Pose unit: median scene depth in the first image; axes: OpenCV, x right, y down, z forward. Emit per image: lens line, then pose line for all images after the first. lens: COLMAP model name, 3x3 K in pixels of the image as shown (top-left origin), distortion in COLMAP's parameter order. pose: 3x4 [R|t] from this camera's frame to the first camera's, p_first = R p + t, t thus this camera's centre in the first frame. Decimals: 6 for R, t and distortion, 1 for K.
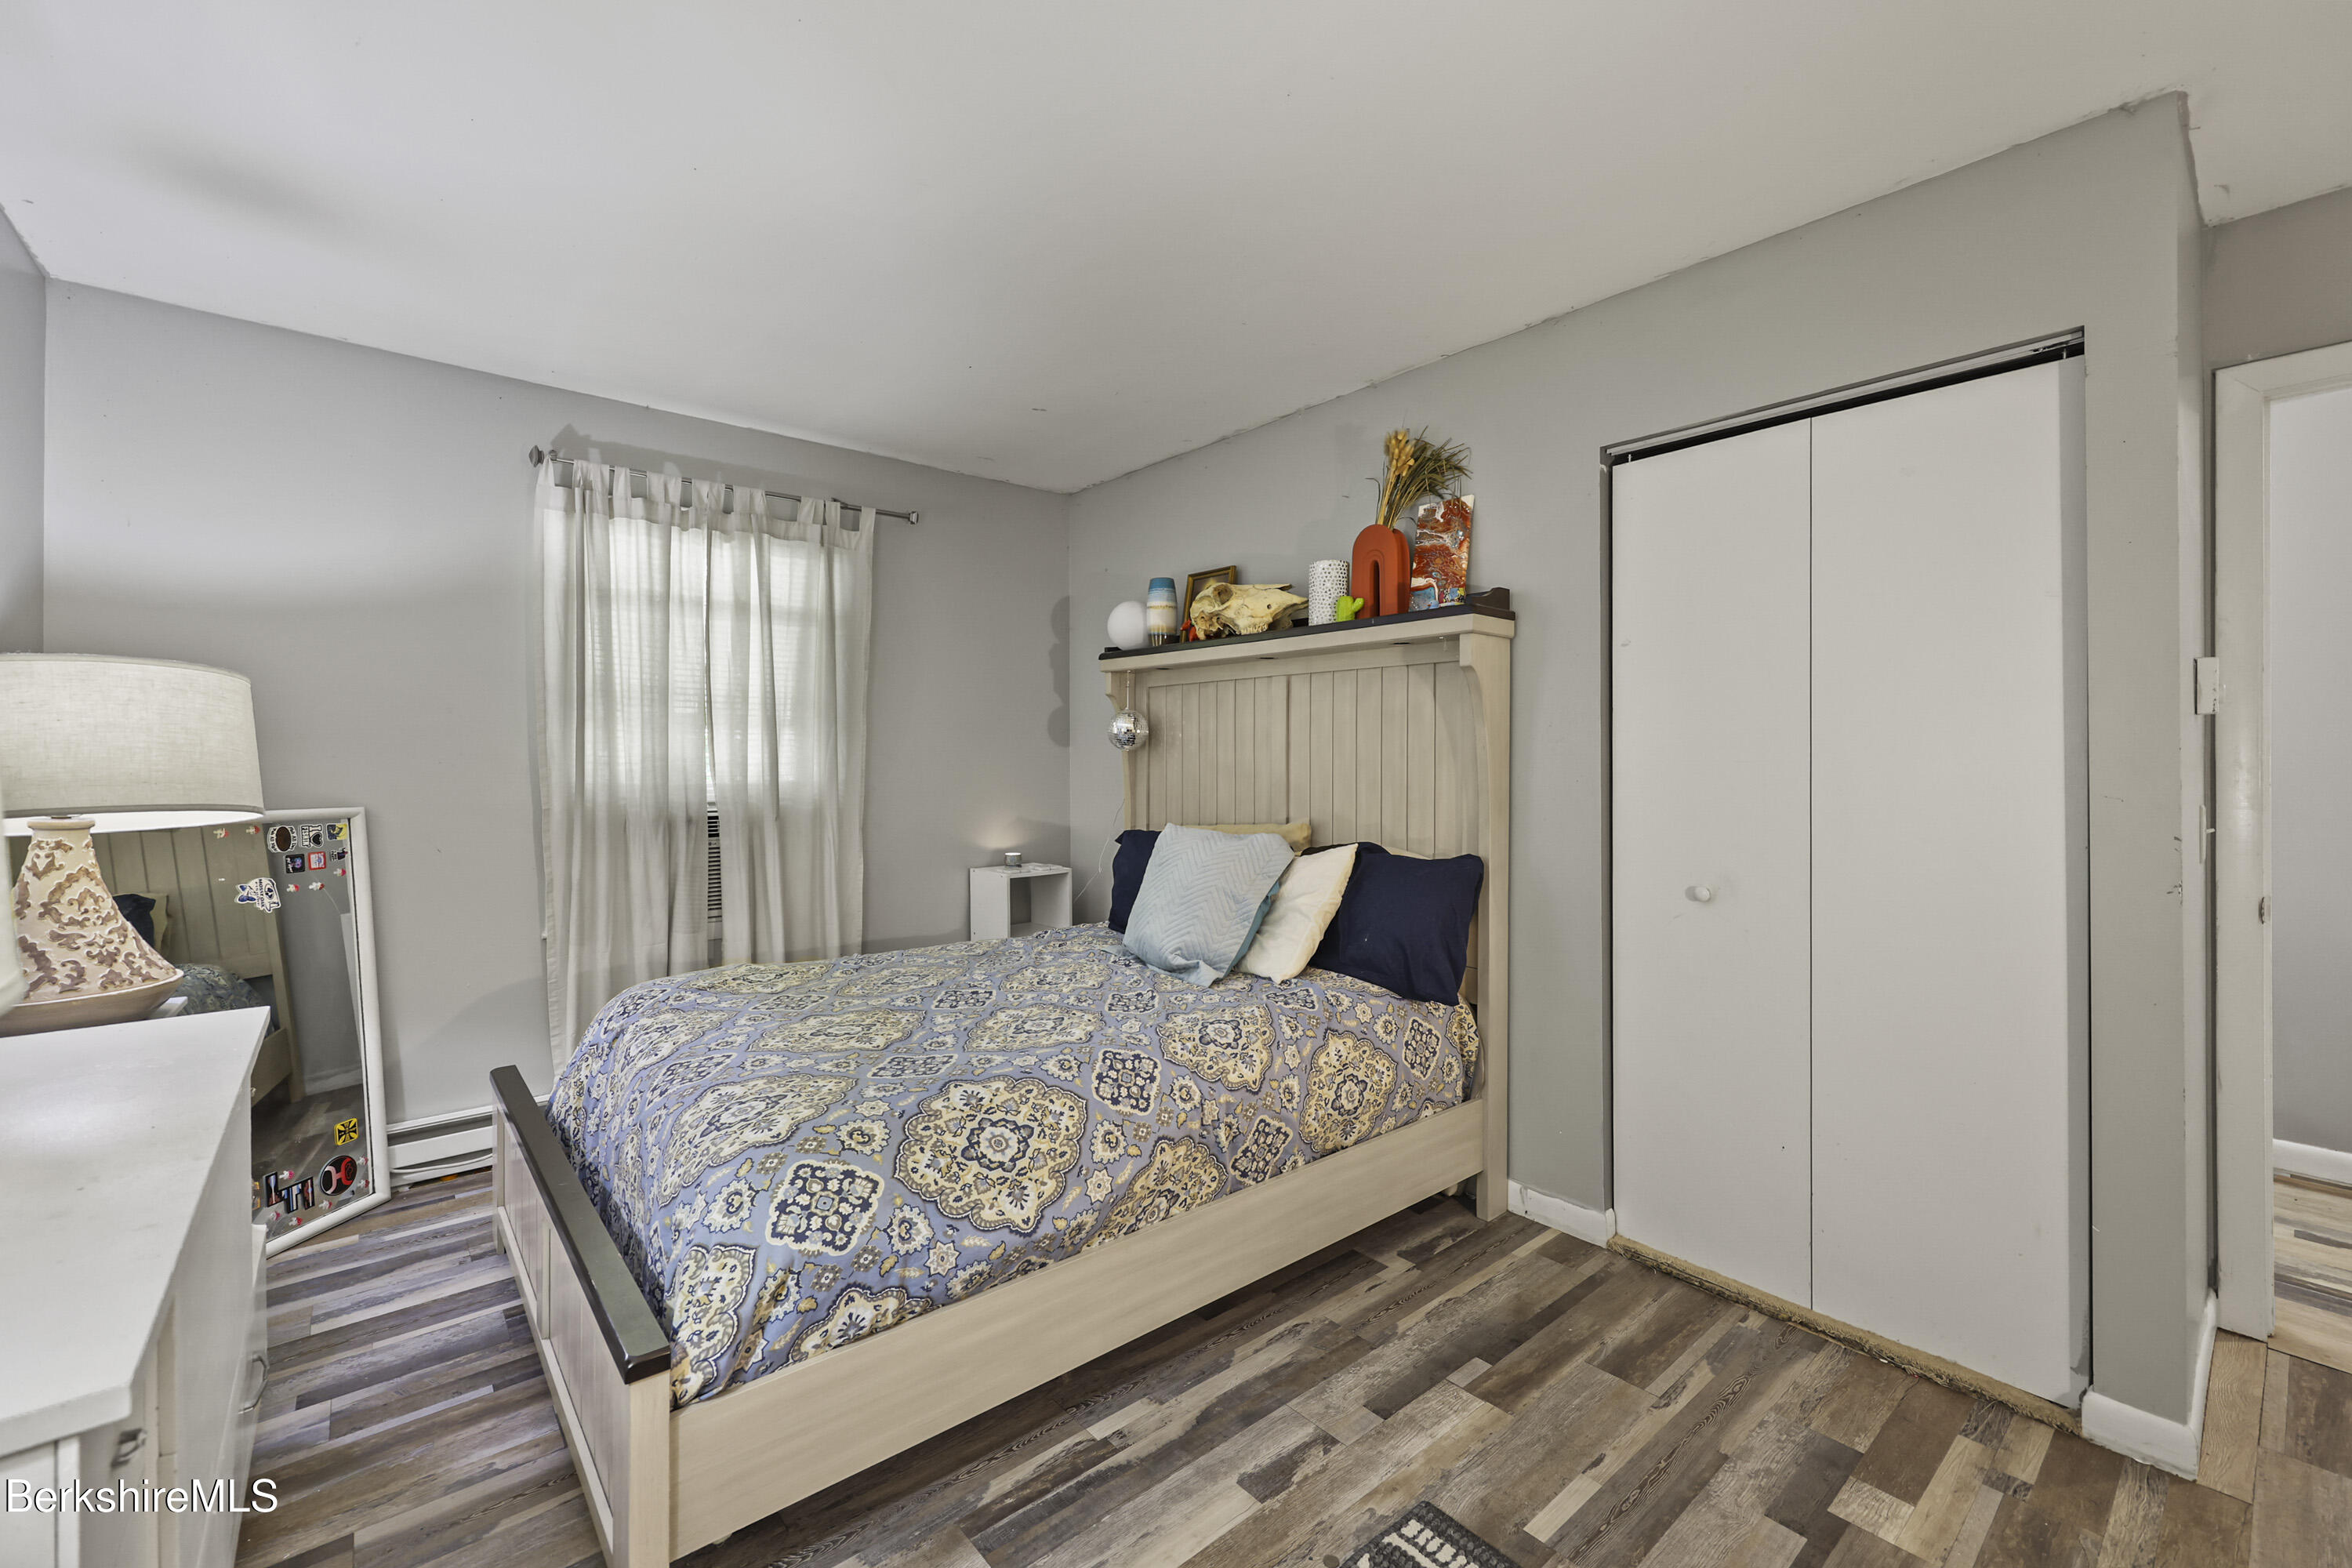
lens RADIAL K [[950.4, 0, 1184.6], [0, 950.4, 766.3], [0, 0, 1]] dist [0.002283, 0.000411]
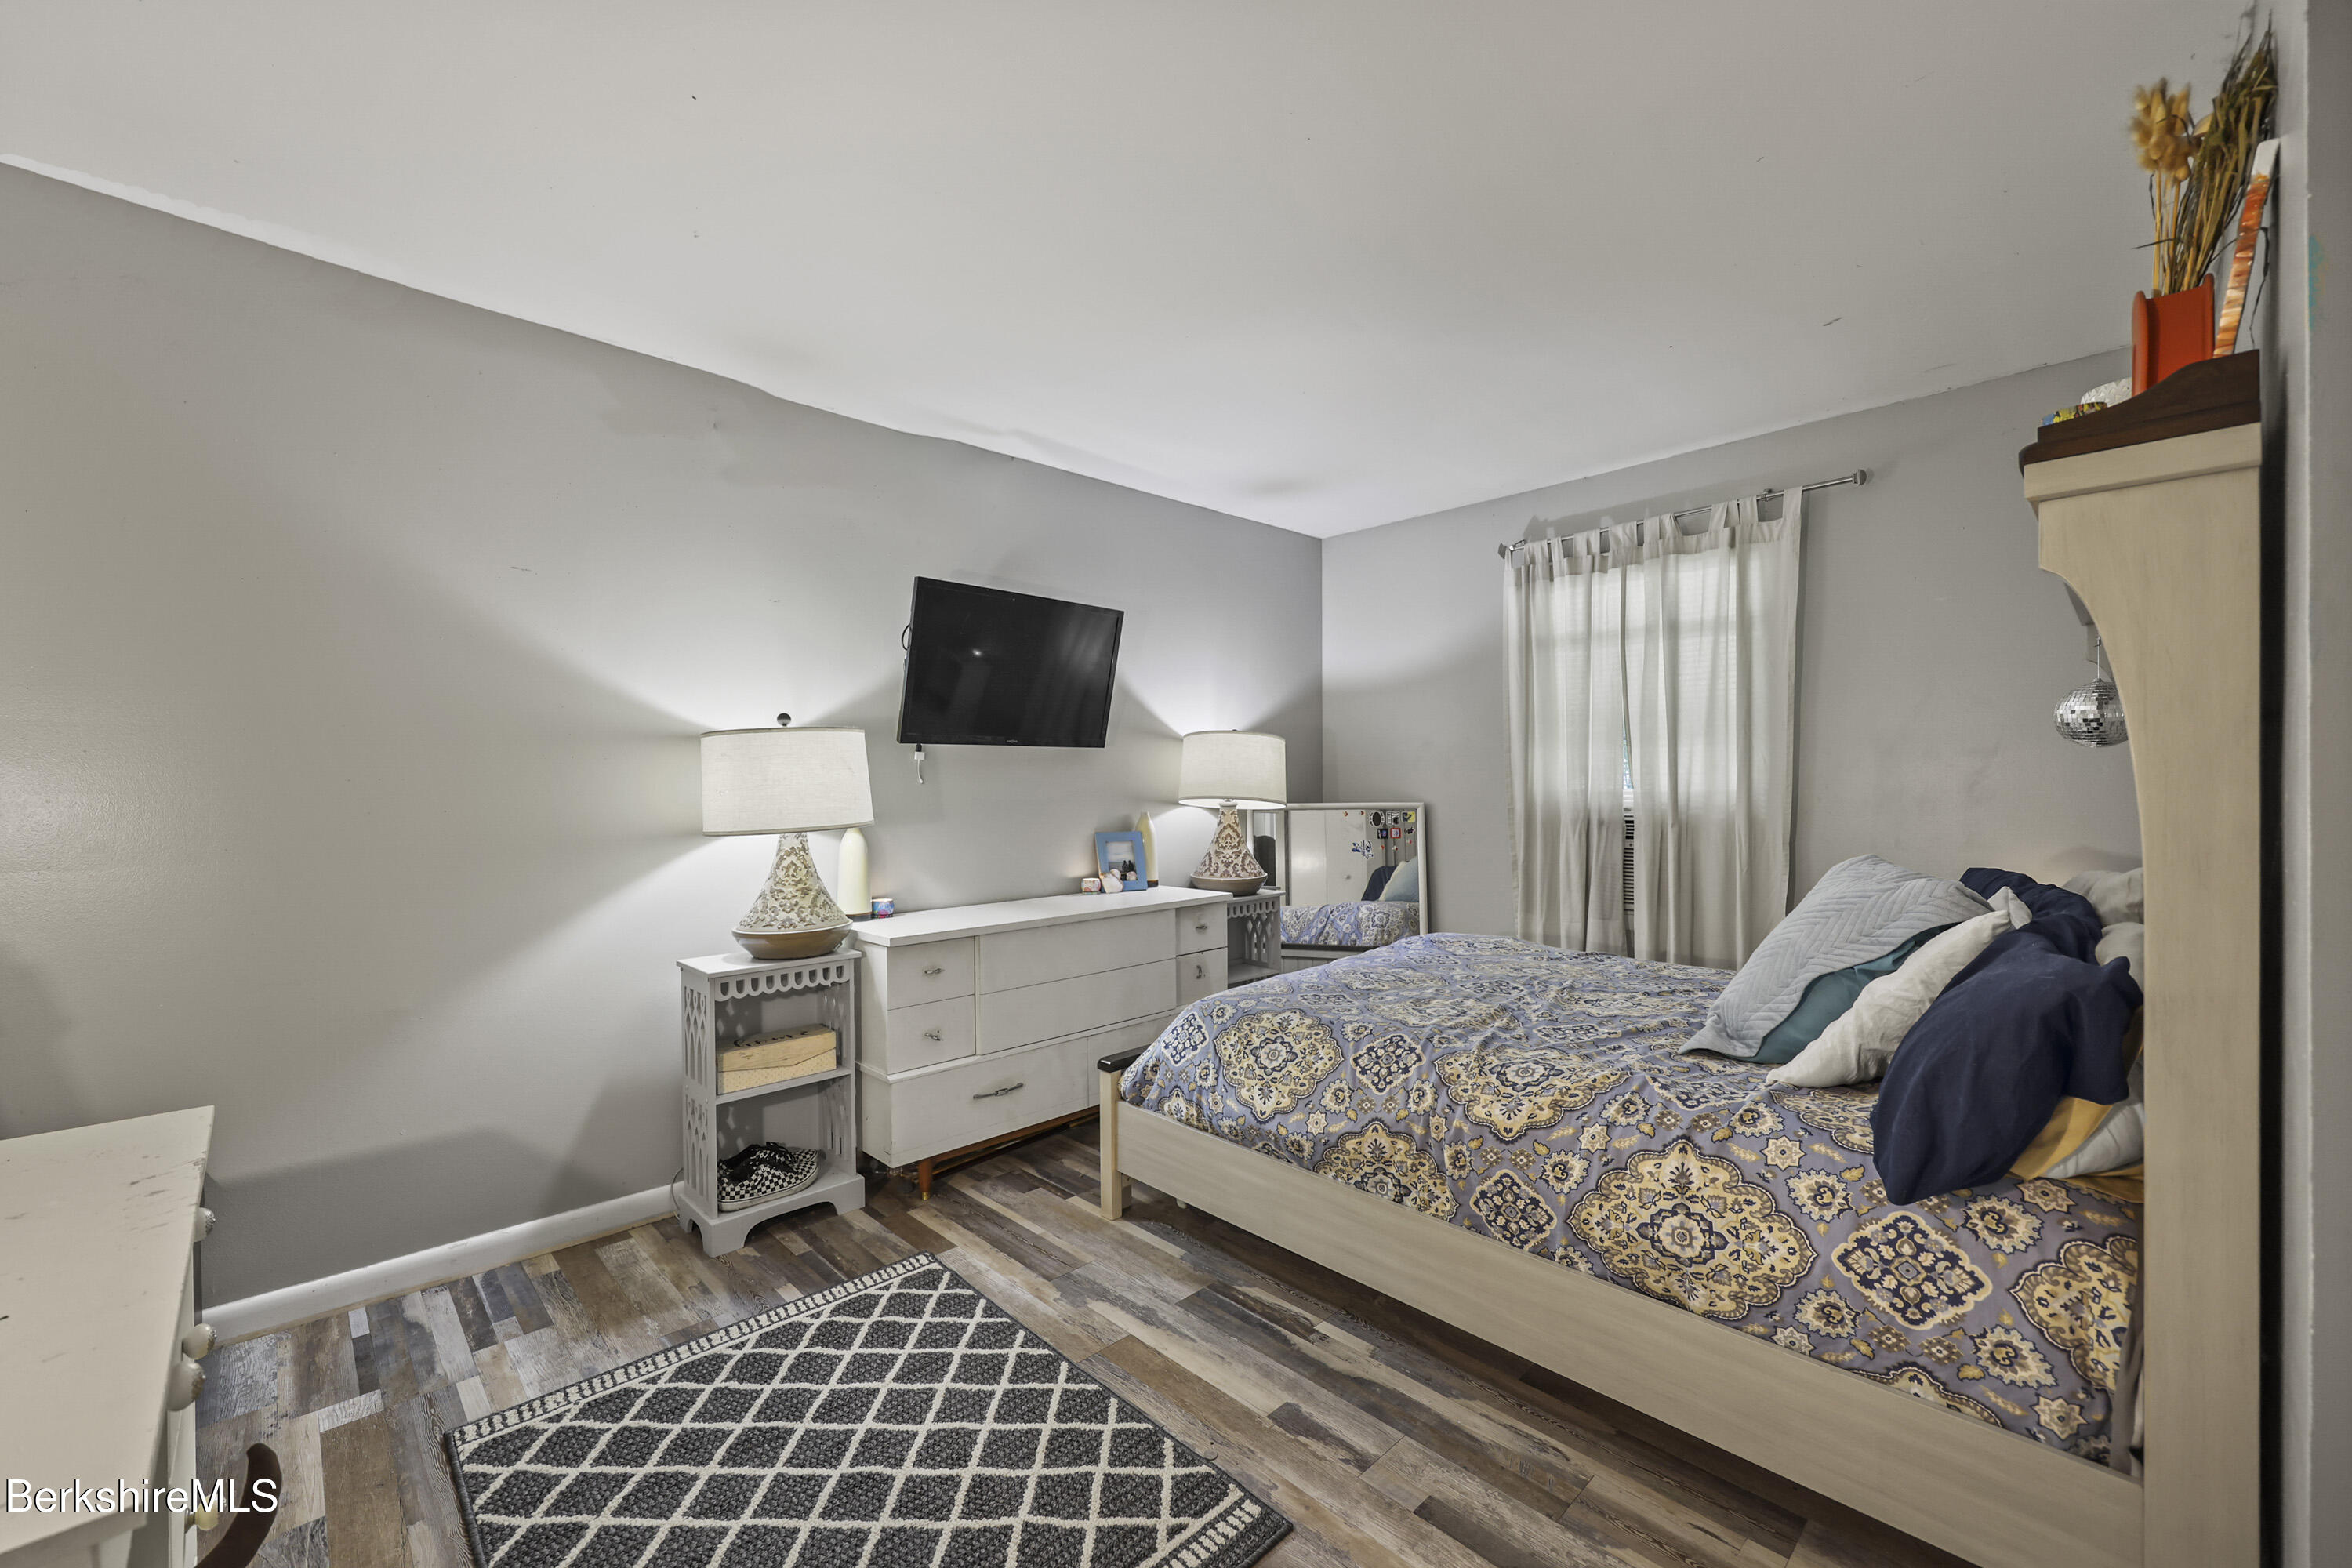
lens RADIAL K [[950.4, 0, 1187.9], [0, 950.4, 790.2], [0, 0, 1]] dist [0.002283, 0.000411]
pose [[0.070033, 0.010432, -0.997490, 0.870103], [0.007383, 0.999913, 0.010976, 0.001154], [0.997517, -0.008133, 0.069950, 0.593615]]
